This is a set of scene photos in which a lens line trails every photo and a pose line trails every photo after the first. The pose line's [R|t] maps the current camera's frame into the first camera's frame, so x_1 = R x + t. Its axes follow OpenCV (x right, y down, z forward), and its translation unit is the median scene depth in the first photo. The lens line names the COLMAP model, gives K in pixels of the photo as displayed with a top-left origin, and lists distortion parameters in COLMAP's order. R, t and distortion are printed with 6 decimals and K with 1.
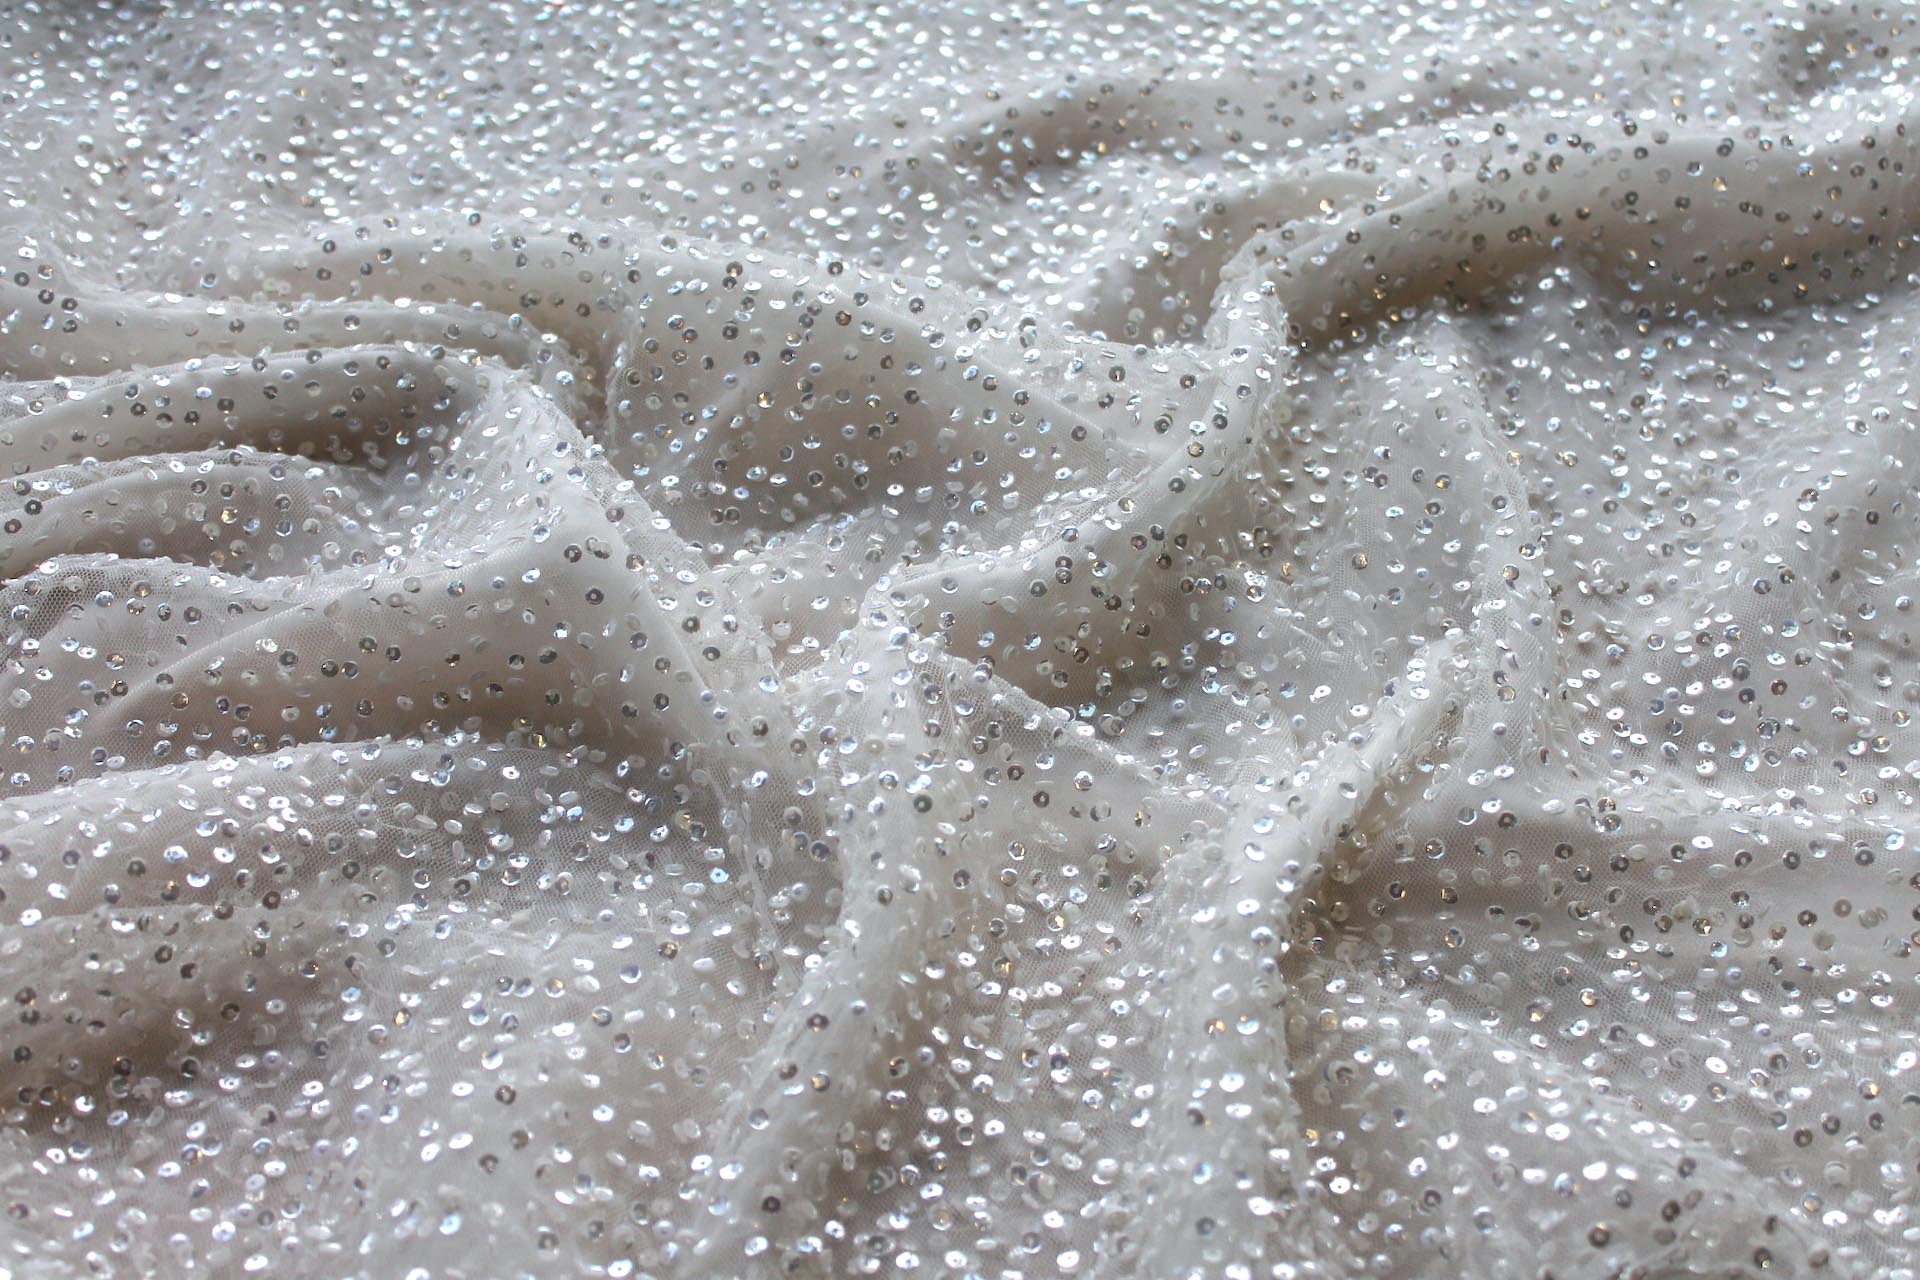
lens RADIAL K [[1686.7, 0, 960.0], [0, 1686.7, 640.0], [0, 0, 1]] dist [-0.003493, 0.000271]
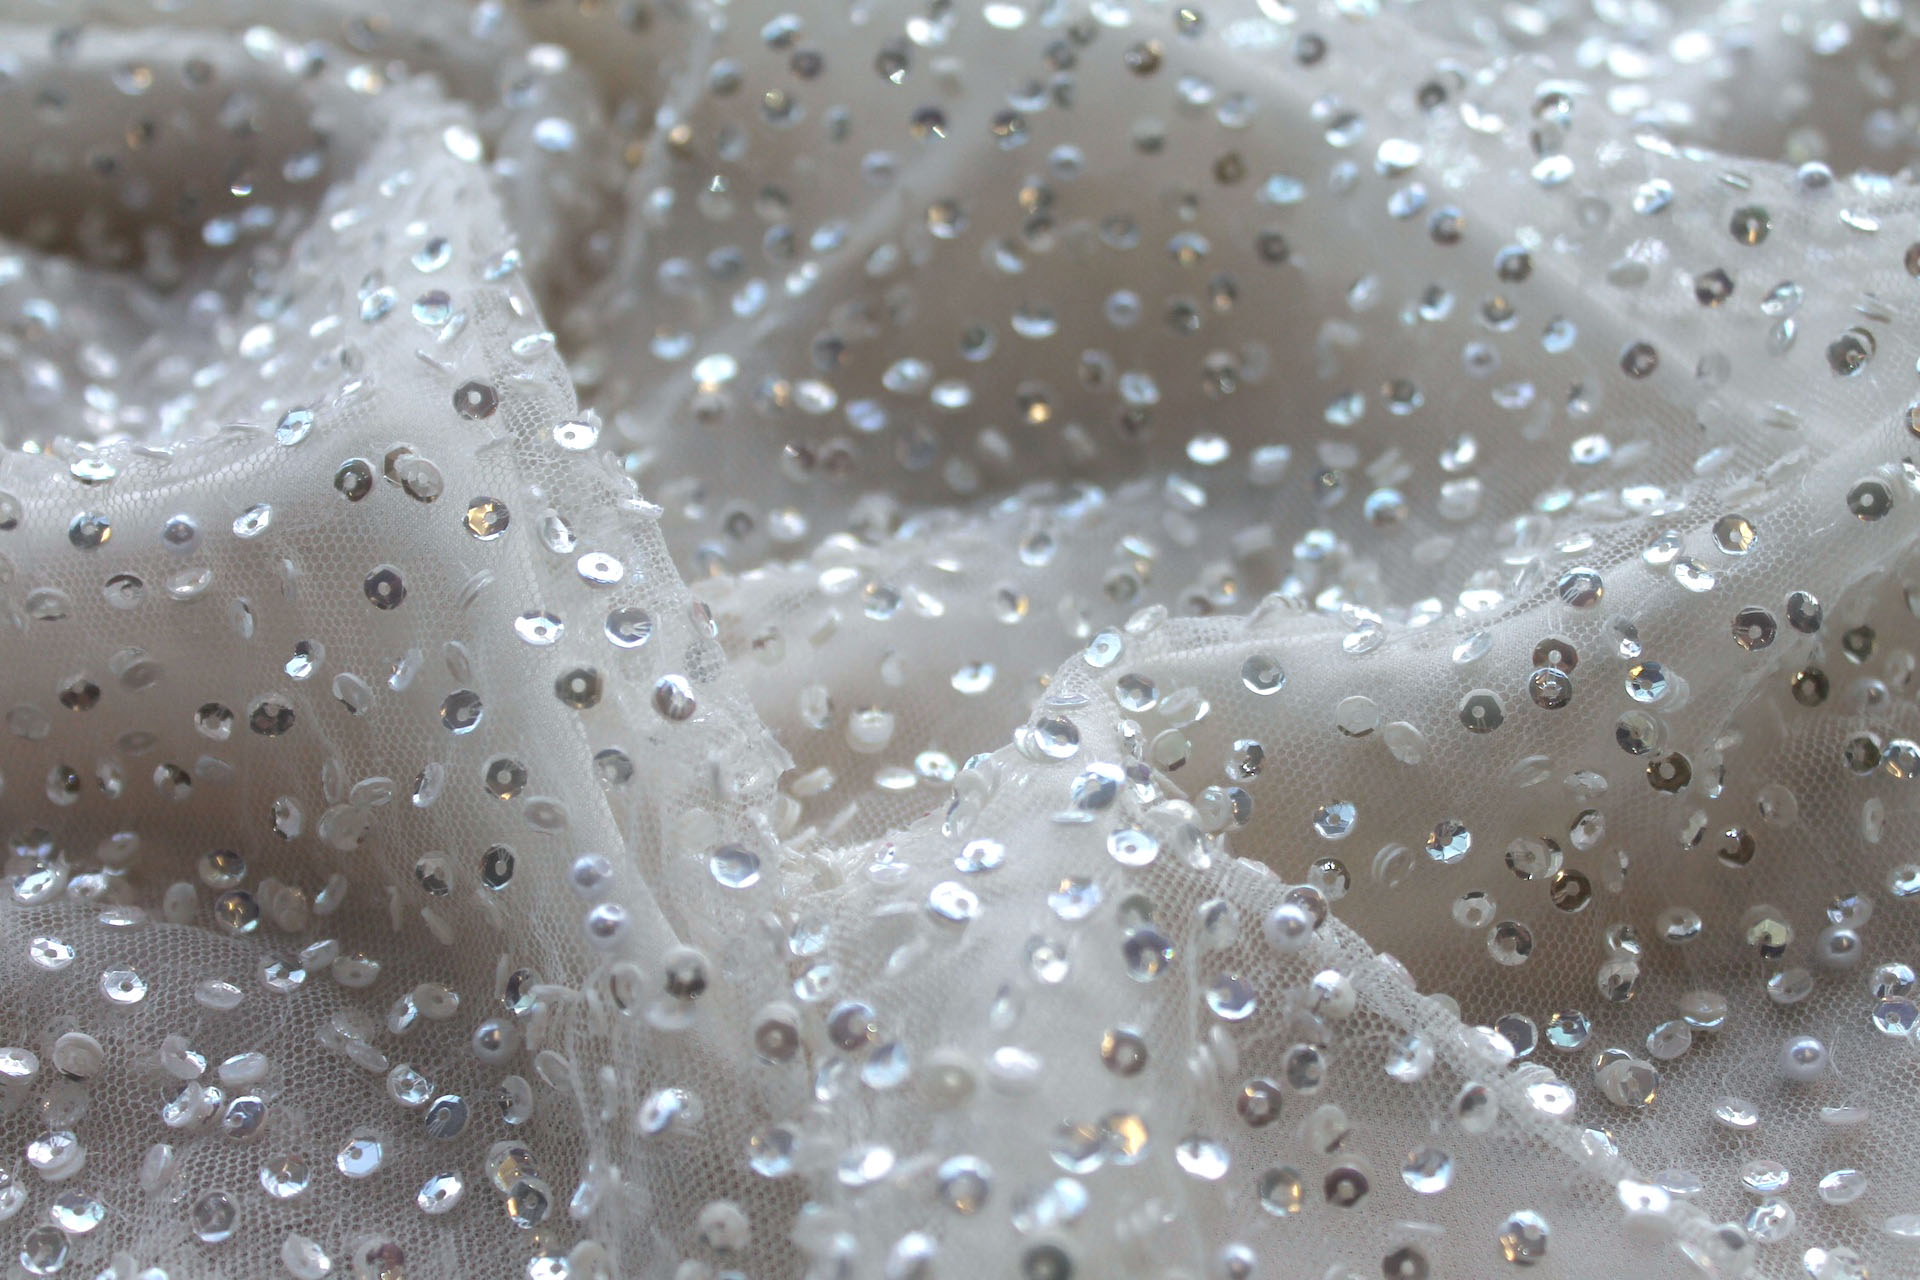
lens RADIAL K [[2838.2, 0, 960.0], [0, 2838.2, 640.0], [0, 0, 1]] dist [-0.017673, 0.033793]
pose [[0.978523, 0.127968, -0.161606, 0.030889], [-0.133908, 0.990643, -0.026372, -0.012819], [0.156719, 0.047446, 0.986503, 0.308632]]
